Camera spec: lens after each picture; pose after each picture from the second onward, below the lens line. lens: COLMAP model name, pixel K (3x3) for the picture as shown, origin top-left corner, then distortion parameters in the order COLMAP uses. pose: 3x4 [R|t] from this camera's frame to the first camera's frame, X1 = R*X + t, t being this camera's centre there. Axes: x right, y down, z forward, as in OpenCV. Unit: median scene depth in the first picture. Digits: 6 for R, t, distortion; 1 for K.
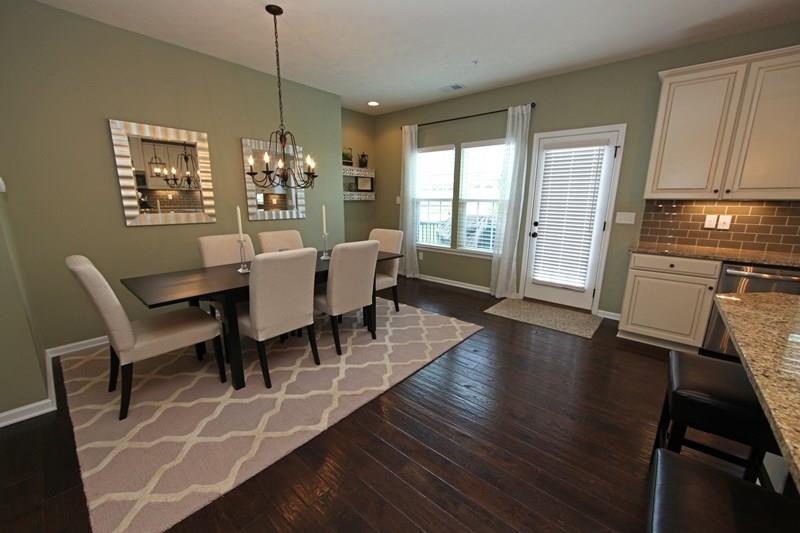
lens RADIAL K [[314.2, 0, 400.4], [0, 314.2, 270.6], [0, 0, 1]] dist [-0.018886, 0.004534]
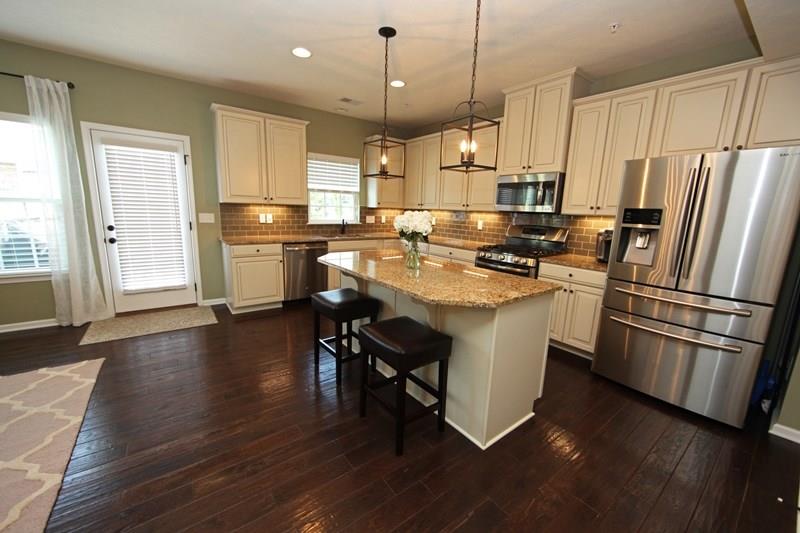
lens RADIAL K [[314.2, 0, 400.4], [0, 314.2, 270.6], [0, 0, 1]] dist [-0.018886, 0.004534]
pose [[0.213213, -0.190551, 0.958243, -0.282907], [0.183403, 0.971166, 0.152313, -0.020228], [-0.959637, 0.143269, 0.242013, 0.037148]]
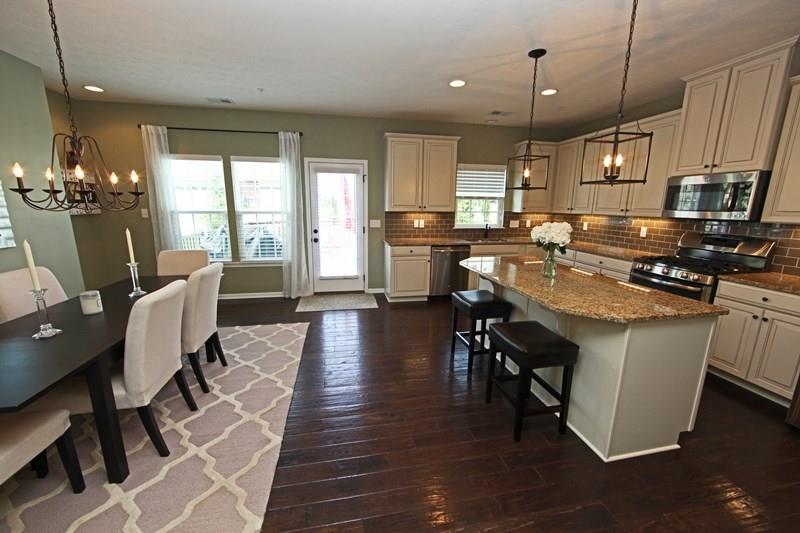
lens RADIAL K [[314.2, 0, 400.4], [0, 314.2, 270.6], [0, 0, 1]] dist [-0.018886, 0.004534]
pose [[0.618767, -0.163892, 0.768288, -0.375297], [0.167372, 0.983044, 0.074905, -0.040102], [-0.767537, 0.082241, 0.635706, -0.021350]]
